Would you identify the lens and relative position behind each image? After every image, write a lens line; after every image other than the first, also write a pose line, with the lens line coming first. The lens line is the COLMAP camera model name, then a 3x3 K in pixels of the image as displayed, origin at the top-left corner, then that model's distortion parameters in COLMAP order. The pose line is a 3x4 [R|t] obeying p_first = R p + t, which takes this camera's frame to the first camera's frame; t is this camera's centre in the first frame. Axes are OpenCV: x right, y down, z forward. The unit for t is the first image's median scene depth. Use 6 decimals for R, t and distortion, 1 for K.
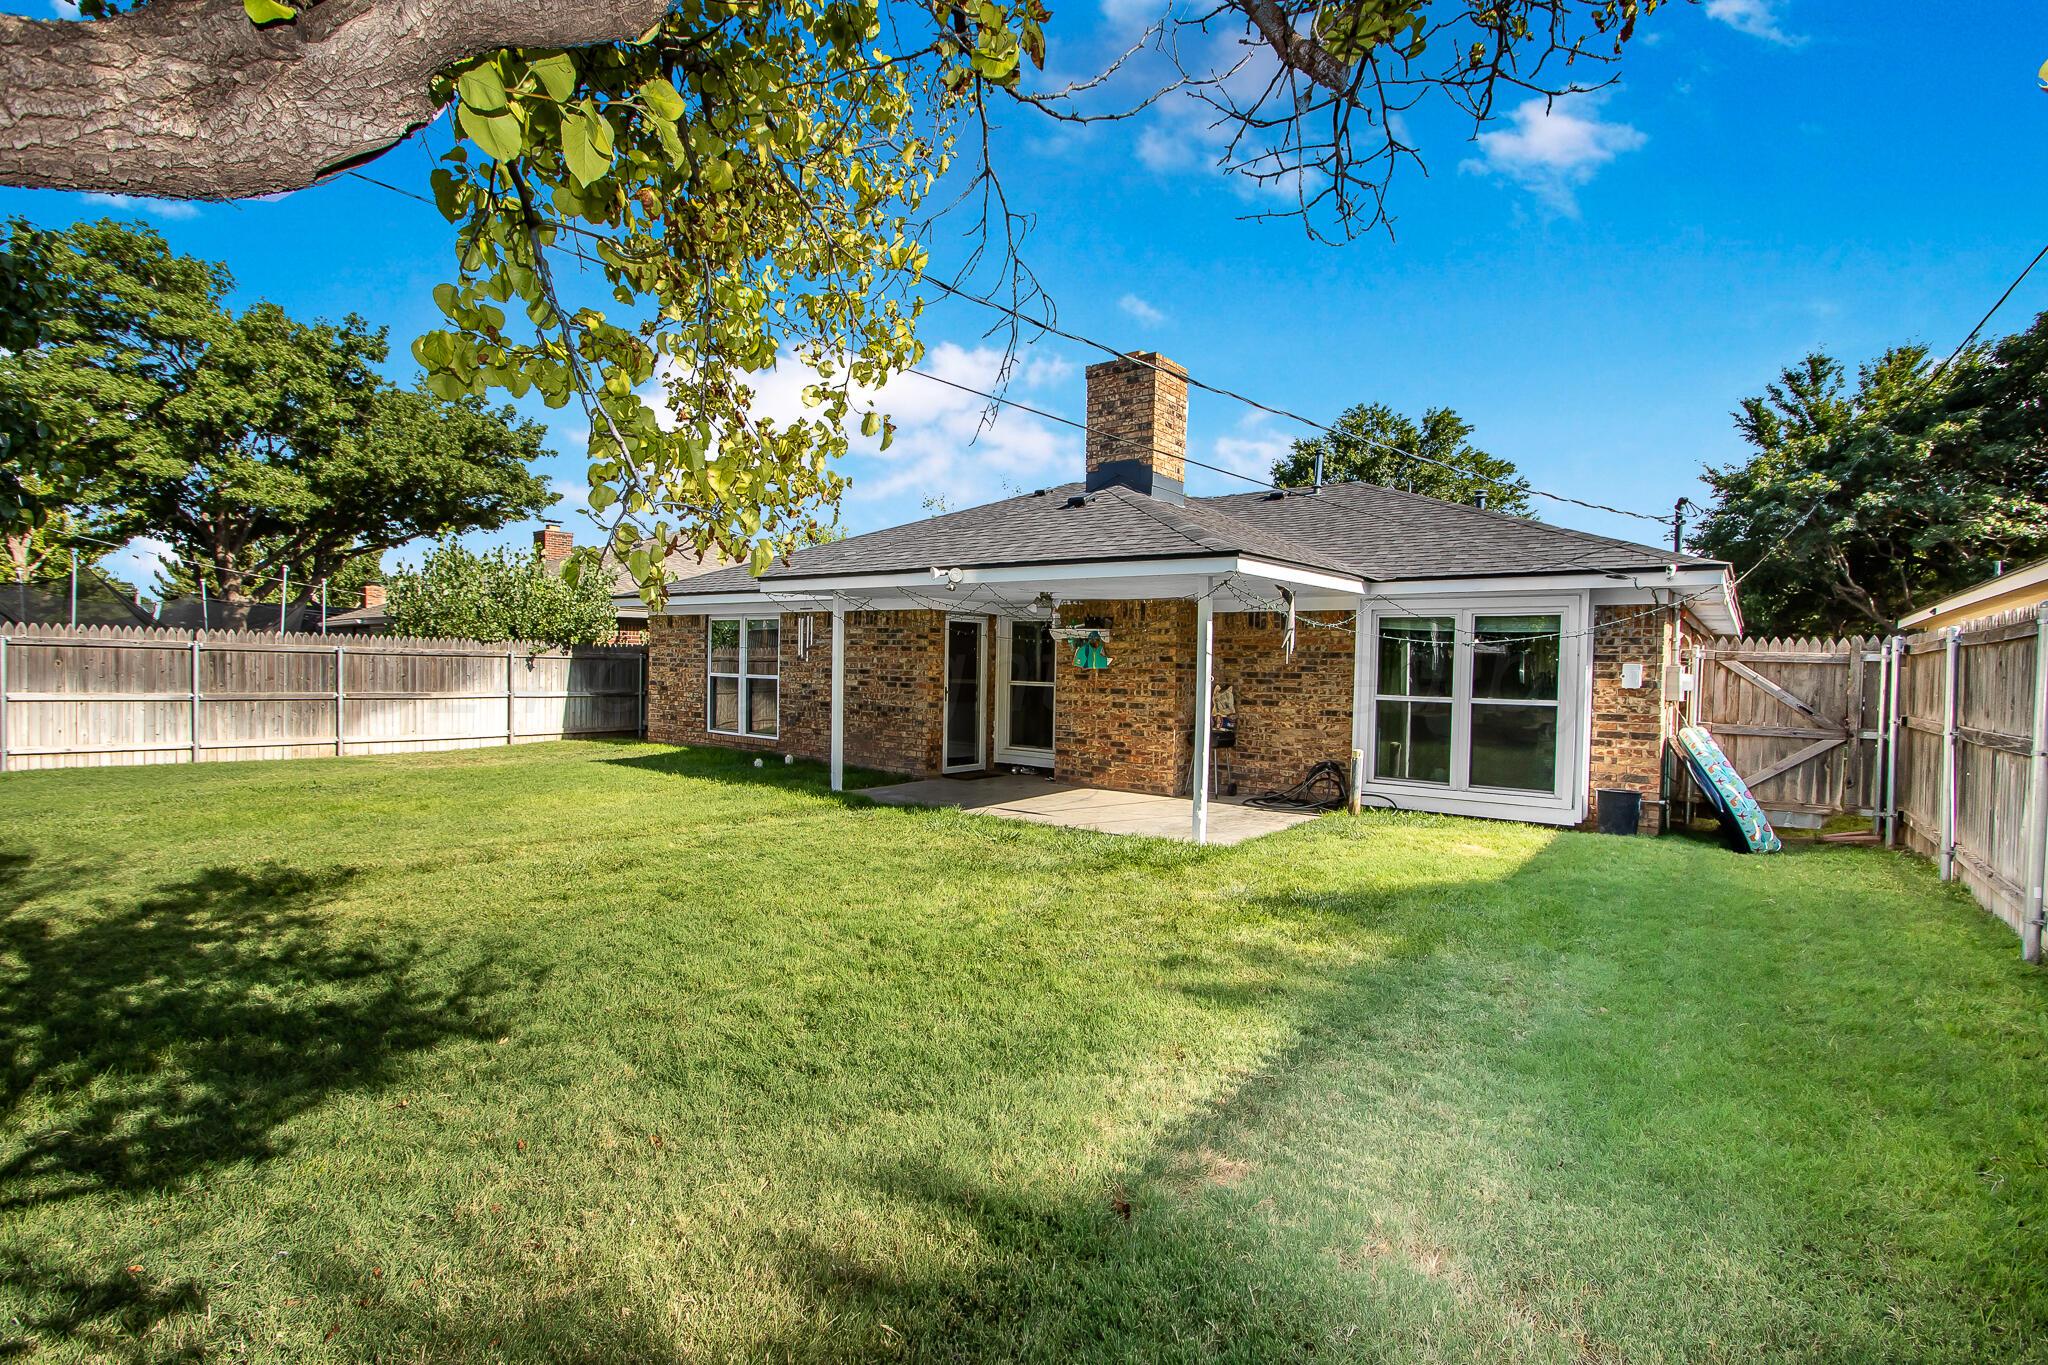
lens RADIAL K [[971.8, 0, 1024.0], [0, 971.8, 682.5], [0, 0, 1]] dist [-0.019556, 0.000139]
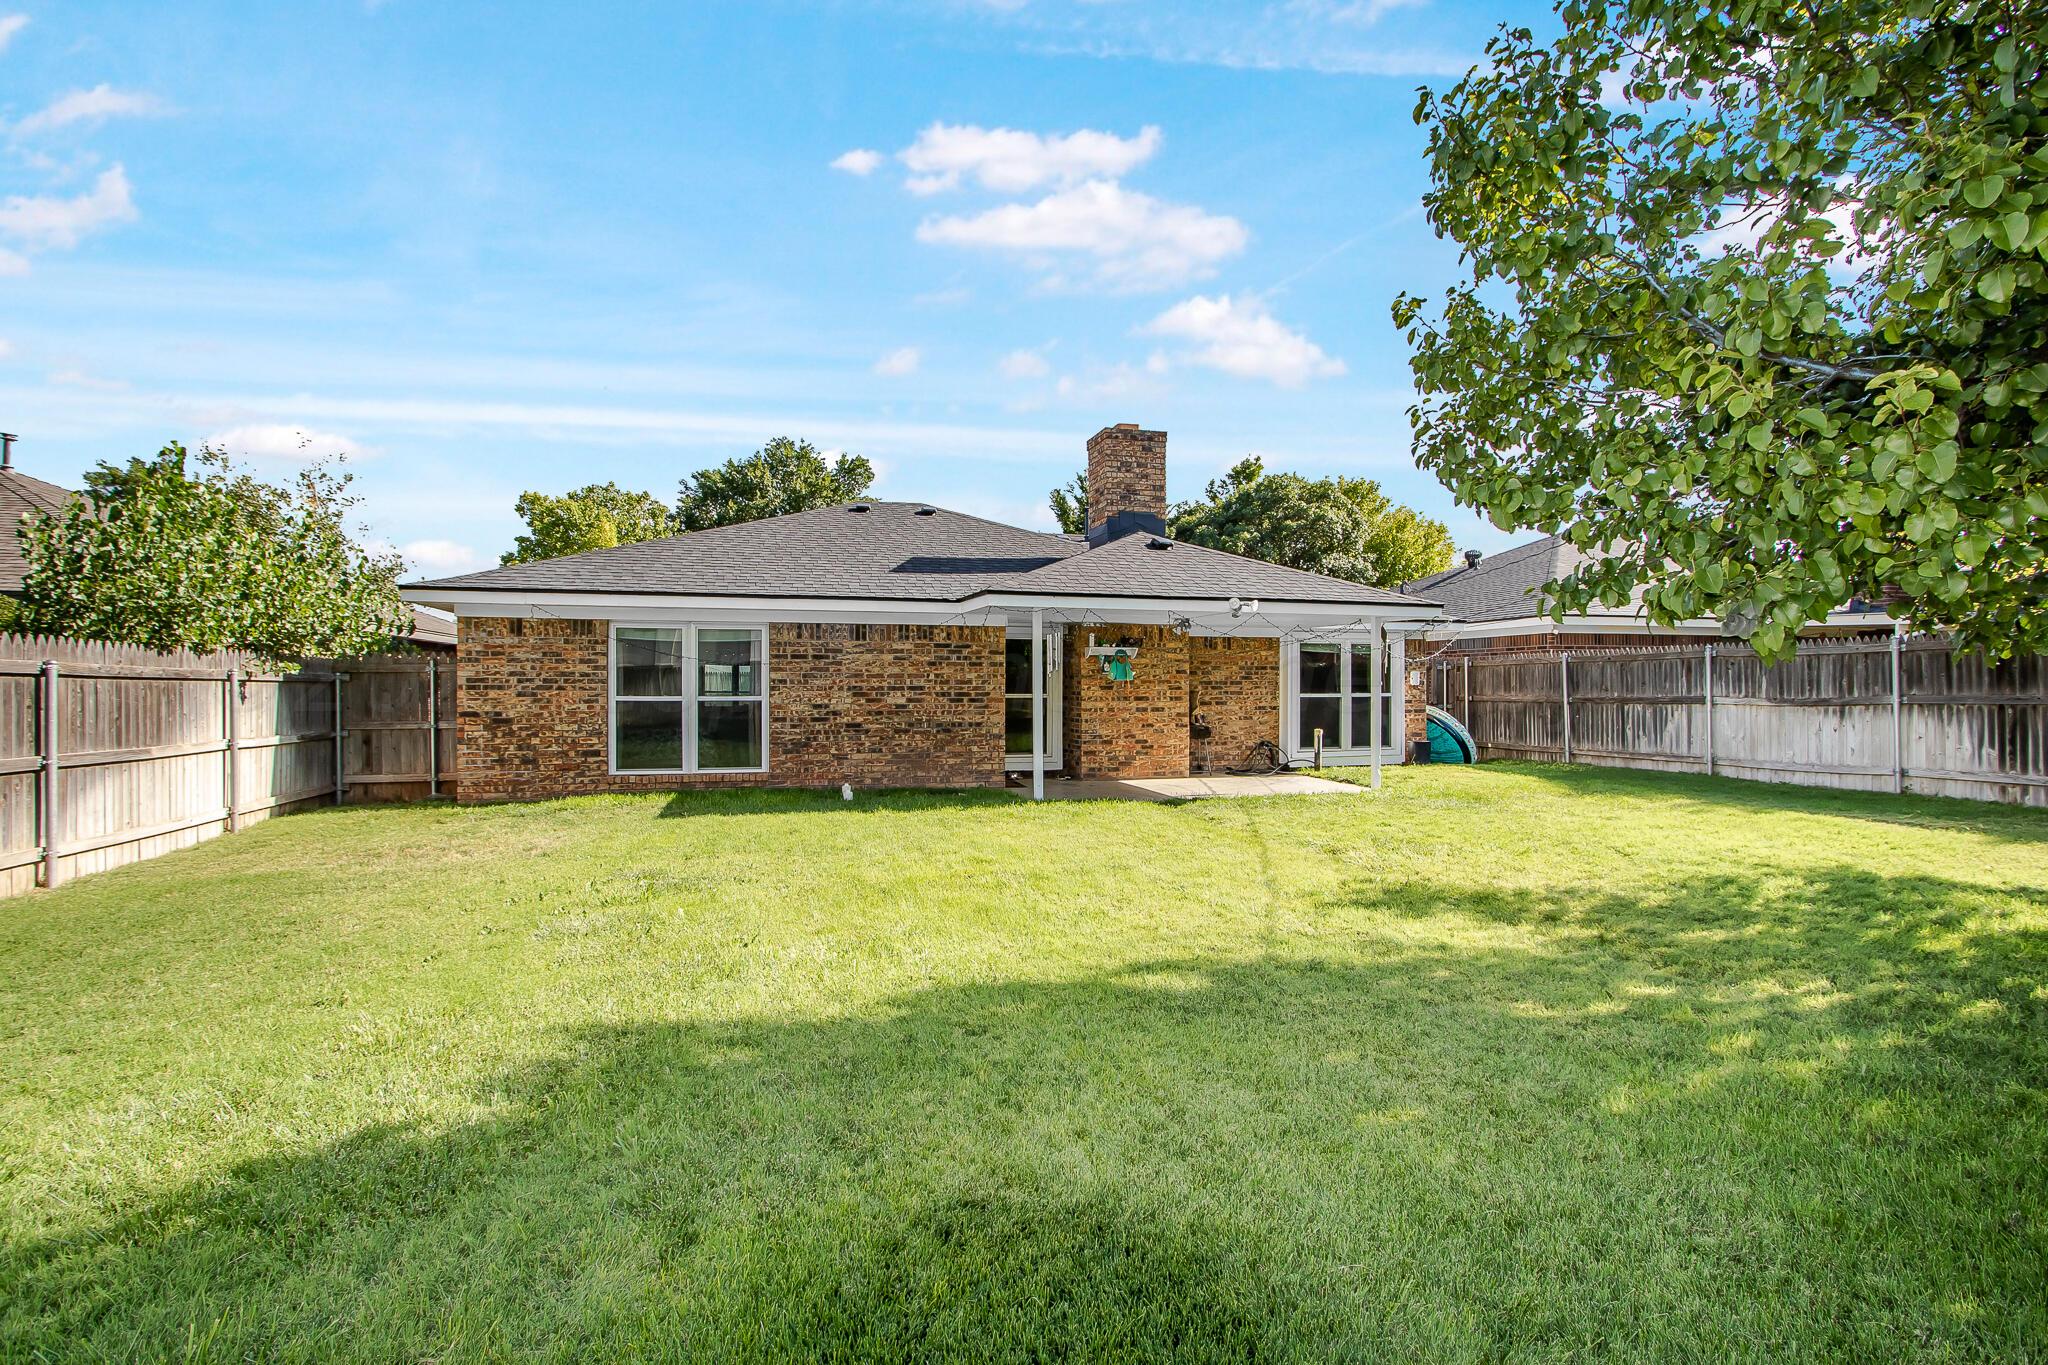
lens RADIAL K [[971.8, 0, 1024.0], [0, 971.8, 682.5], [0, 0, 1]] dist [-0.019556, 0.000139]
pose [[0.599826, -0.017803, 0.799932, -0.963928], [0.028074, 0.999605, 0.001196, -0.016631], [-0.799638, 0.021740, 0.600089, 0.374089]]
